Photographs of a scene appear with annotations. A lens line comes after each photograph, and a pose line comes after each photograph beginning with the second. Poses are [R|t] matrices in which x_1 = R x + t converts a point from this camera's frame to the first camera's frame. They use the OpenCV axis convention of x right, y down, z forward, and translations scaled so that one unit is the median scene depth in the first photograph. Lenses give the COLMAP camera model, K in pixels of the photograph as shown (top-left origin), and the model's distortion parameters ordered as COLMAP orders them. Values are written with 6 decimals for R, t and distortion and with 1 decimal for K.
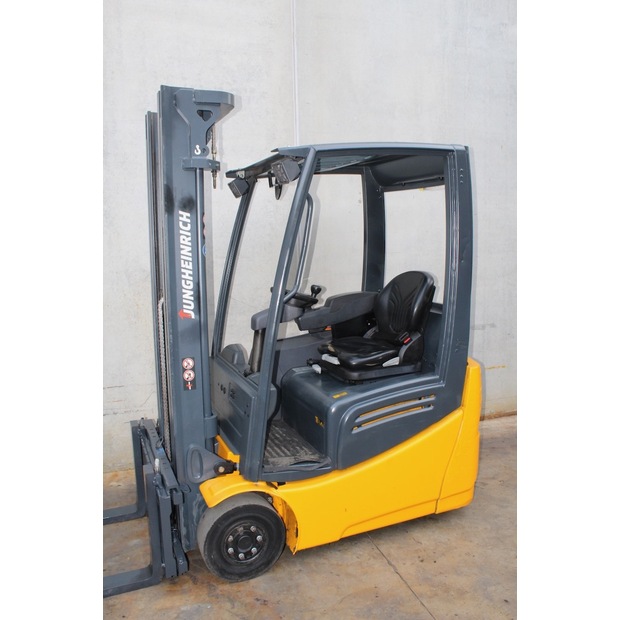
lens RADIAL K [[545.4, 0, 309.6], [0, 545.4, 311.8], [0, 0, 1]] dist [-0.119671, 0.108101]
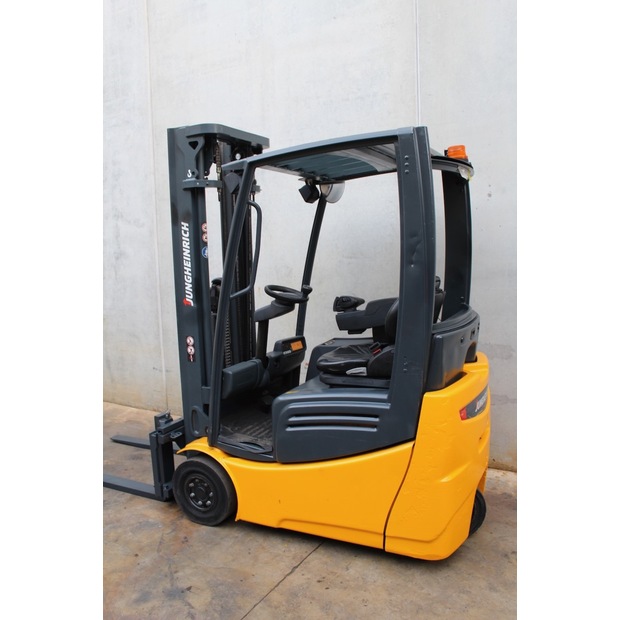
lens RADIAL K [[545.4, 0, 306.2], [0, 545.4, 310.9], [0, 0, 1]] dist [-0.119671, 0.108101]
pose [[0.655230, 0.084666, -0.750670, 0.747241], [-0.080913, 0.995849, 0.041694, -0.041558], [0.751084, 0.033420, 0.659361, 0.295478]]
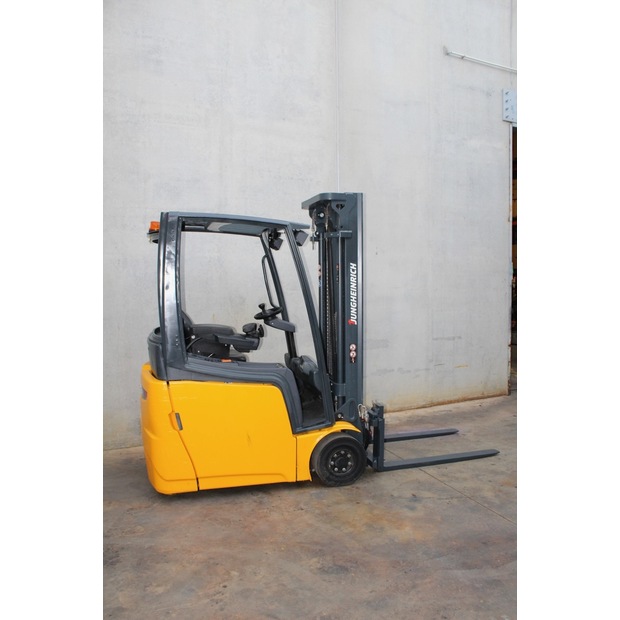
lens RADIAL K [[514.7, 0, 308.6], [0, 514.7, 311.3], [0, 0, 1]] dist [-0.142444, 0.114213]
pose [[0.993960, 0.007829, 0.109466, -0.331530], [-0.001358, 0.998253, -0.059062, 0.053669], [-0.109737, 0.058557, 0.992234, -0.504386]]
